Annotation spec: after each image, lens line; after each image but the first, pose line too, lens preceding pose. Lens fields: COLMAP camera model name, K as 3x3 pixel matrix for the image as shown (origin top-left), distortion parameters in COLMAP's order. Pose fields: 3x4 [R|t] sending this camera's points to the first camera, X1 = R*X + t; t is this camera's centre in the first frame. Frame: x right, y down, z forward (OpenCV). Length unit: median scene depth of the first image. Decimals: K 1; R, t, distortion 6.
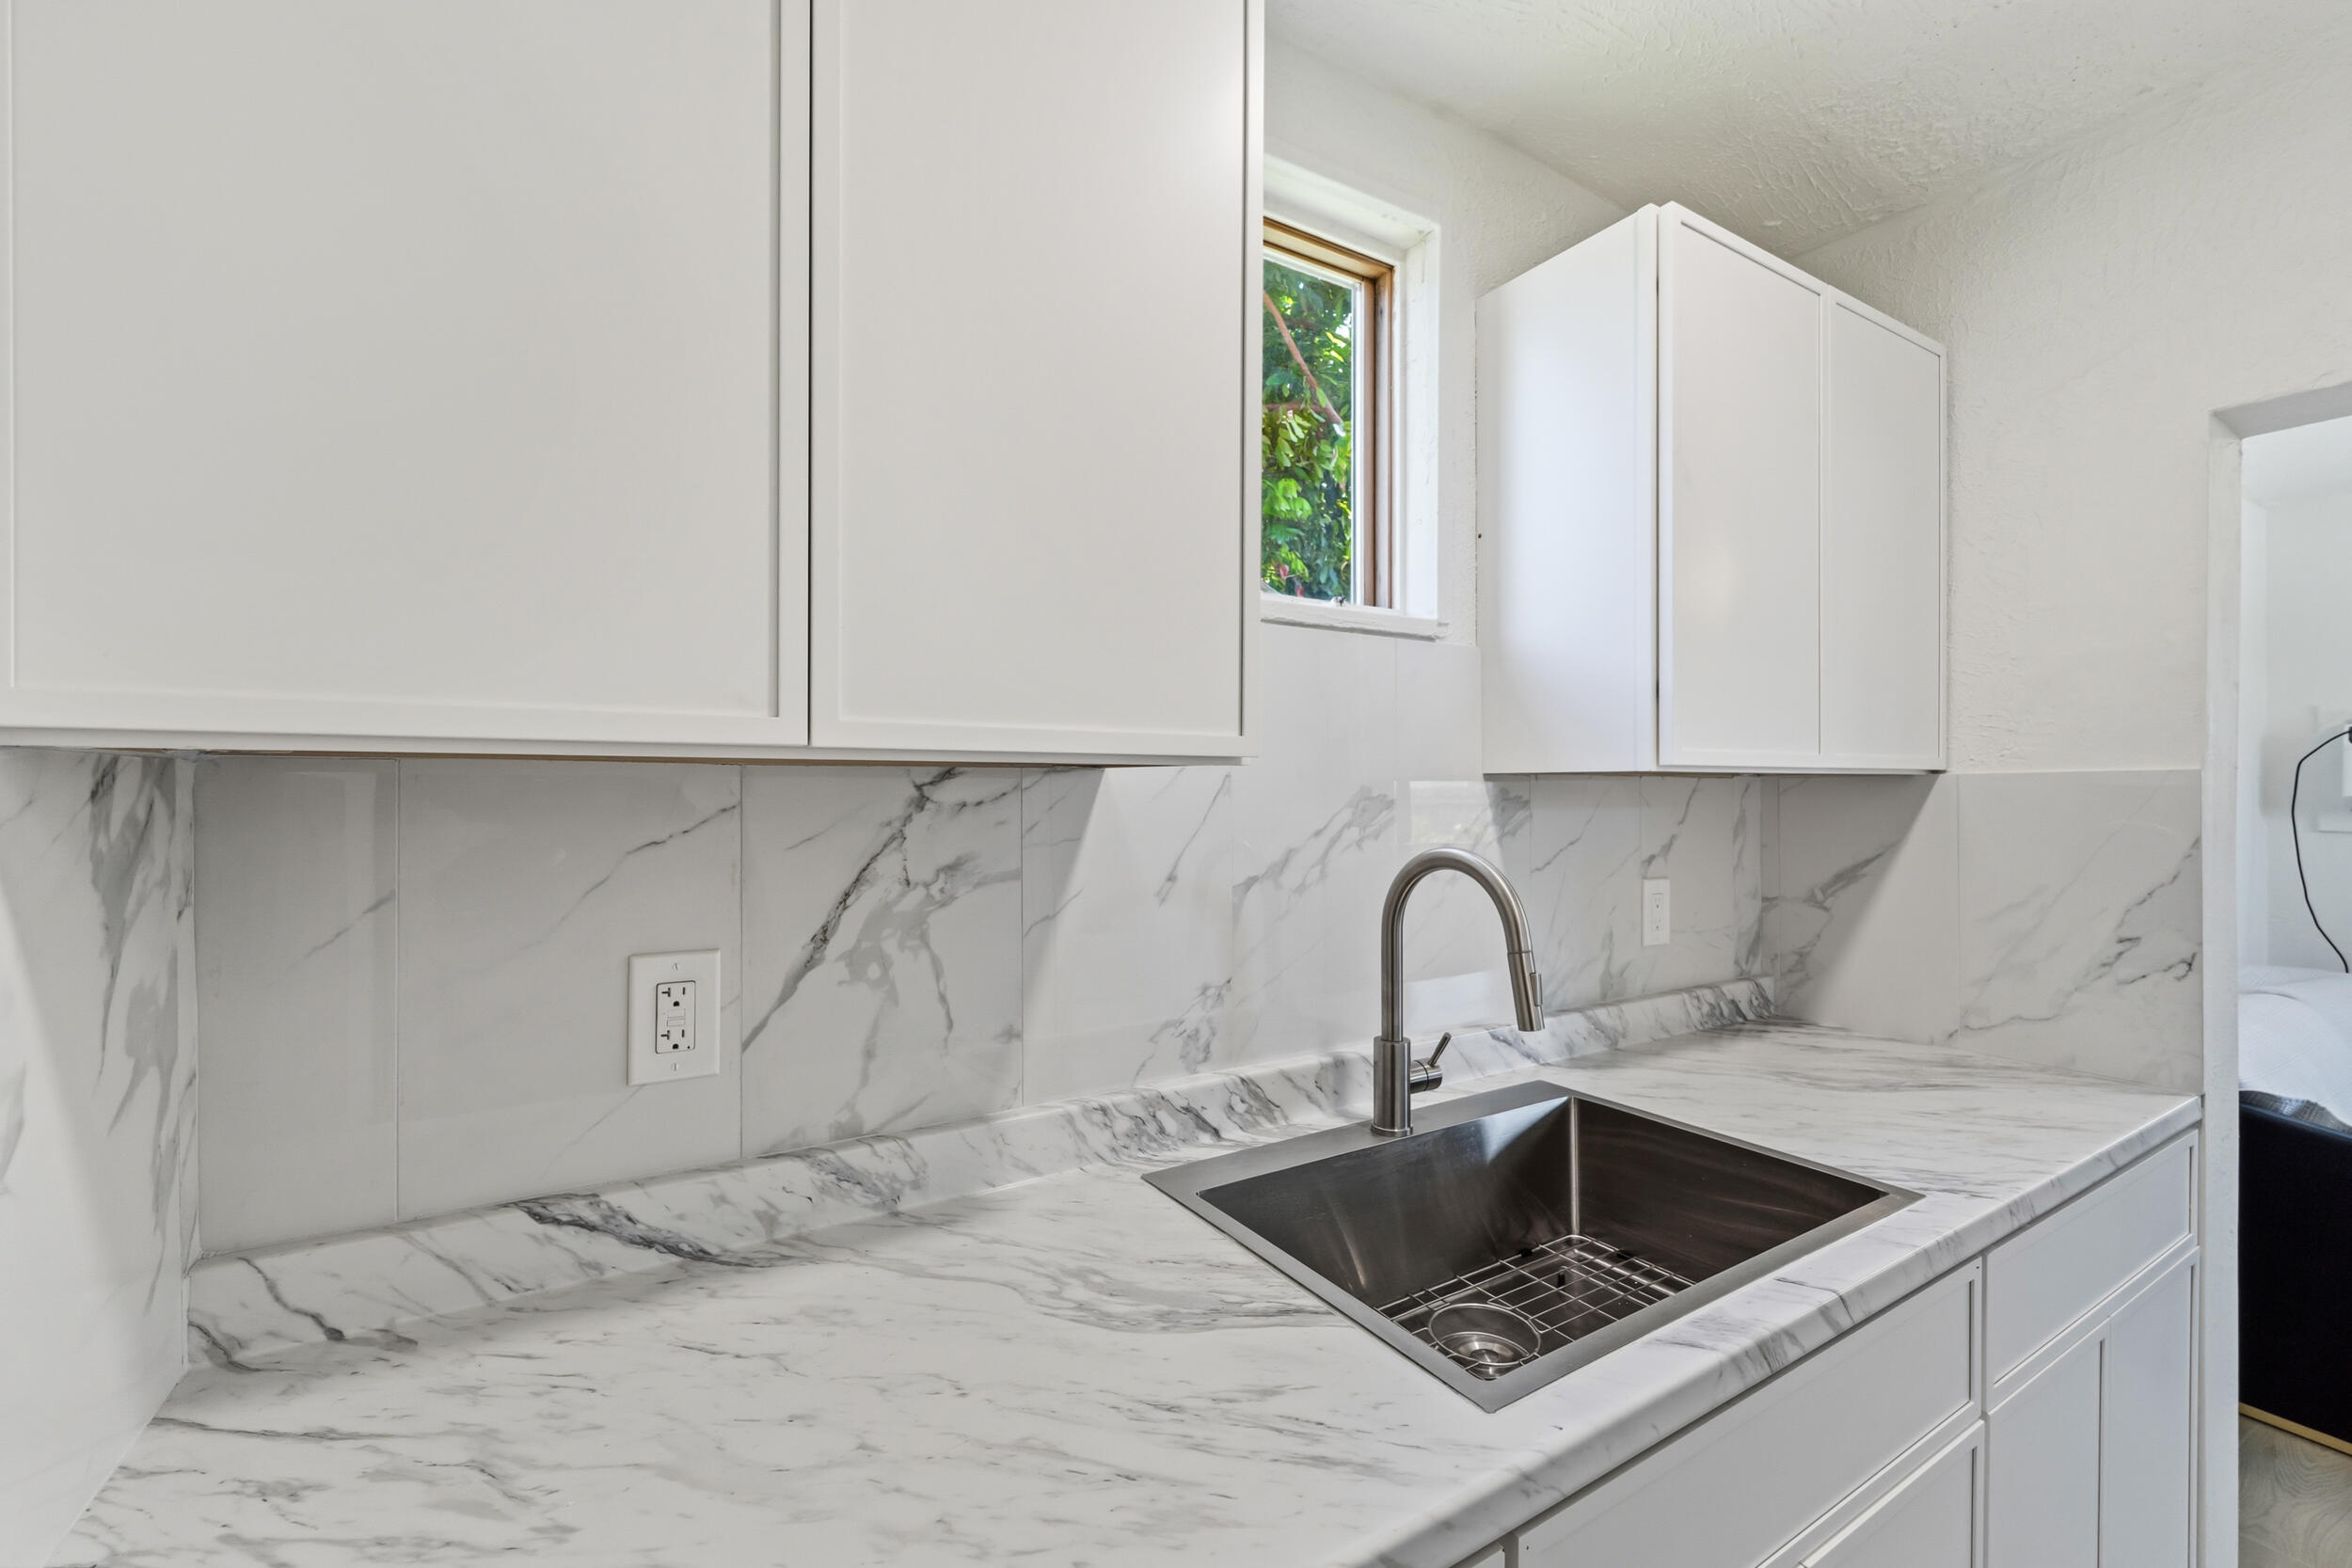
lens RADIAL K [[971.1, 0, 1184.1], [0, 971.1, 792.2], [0, 0, 1]] dist [0.004365, 0.000626]
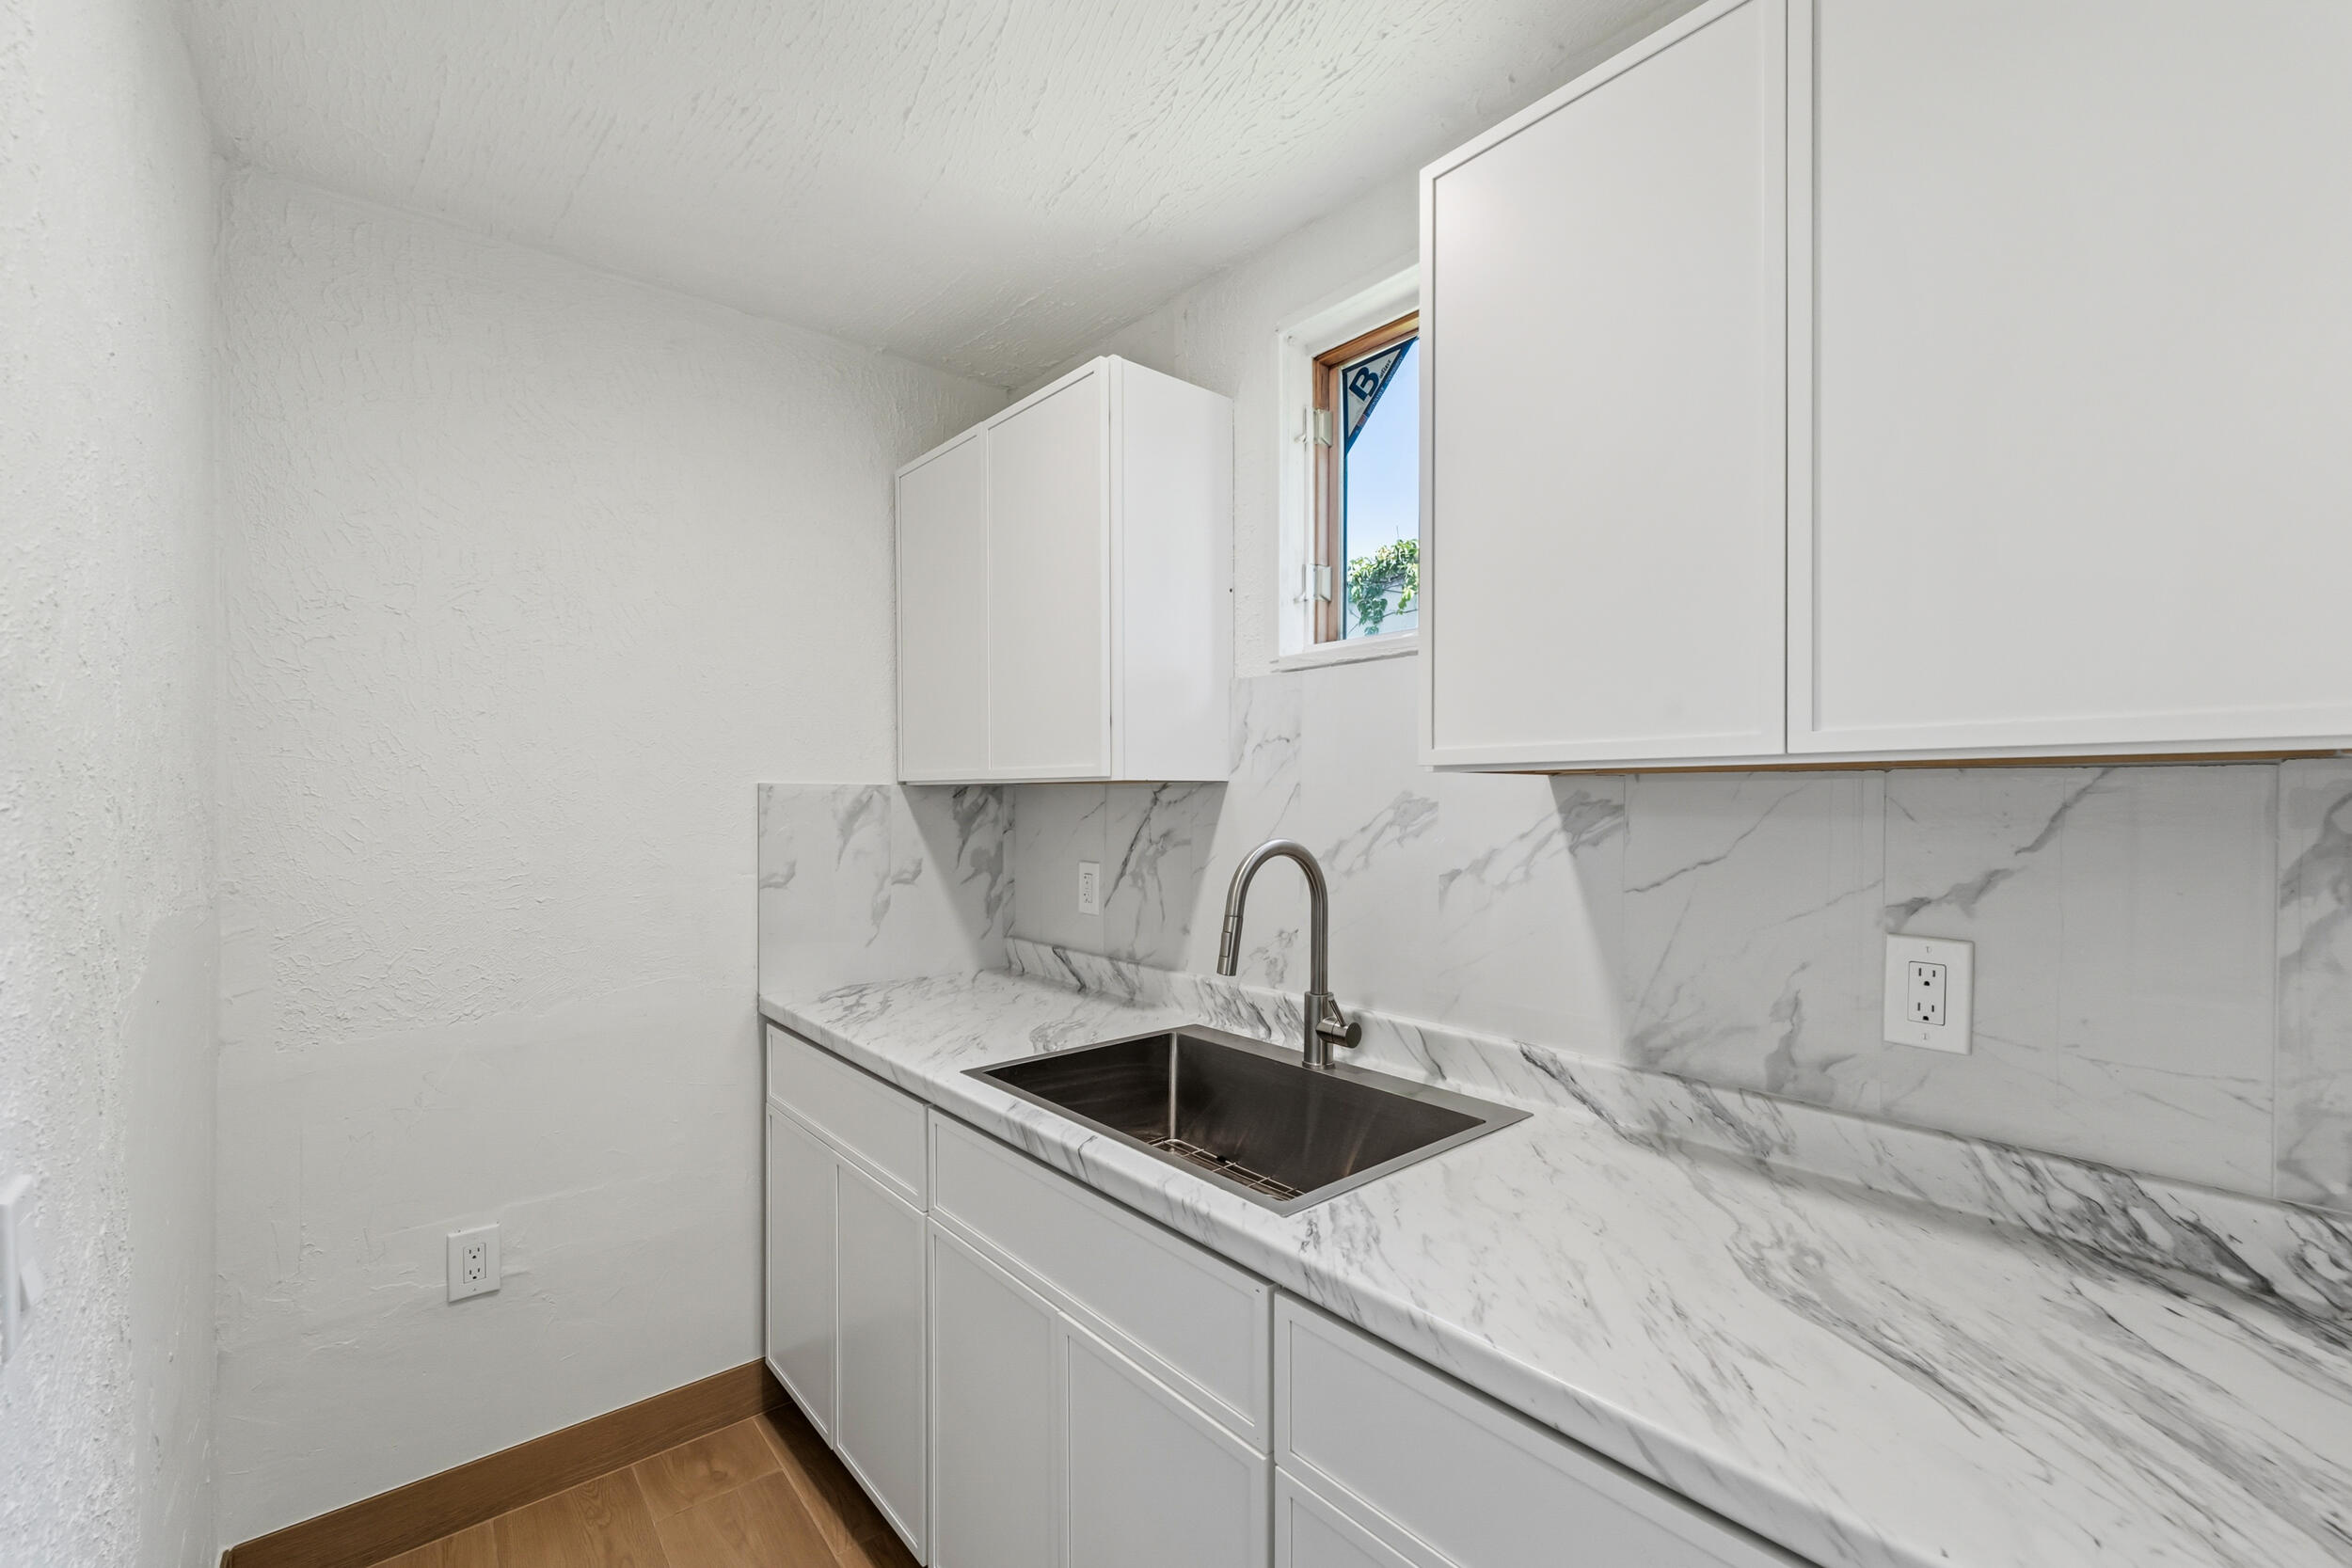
lens RADIAL K [[971.1, 0, 1184.3], [0, 971.1, 800.0], [0, 0, 1]] dist [0.004365, 0.000626]
pose [[0.157030, 0.003326, -0.987588, 1.553418], [0.000616, 0.999994, 0.003465, 0.001123], [0.987594, -0.001152, 0.157026, 0.691307]]
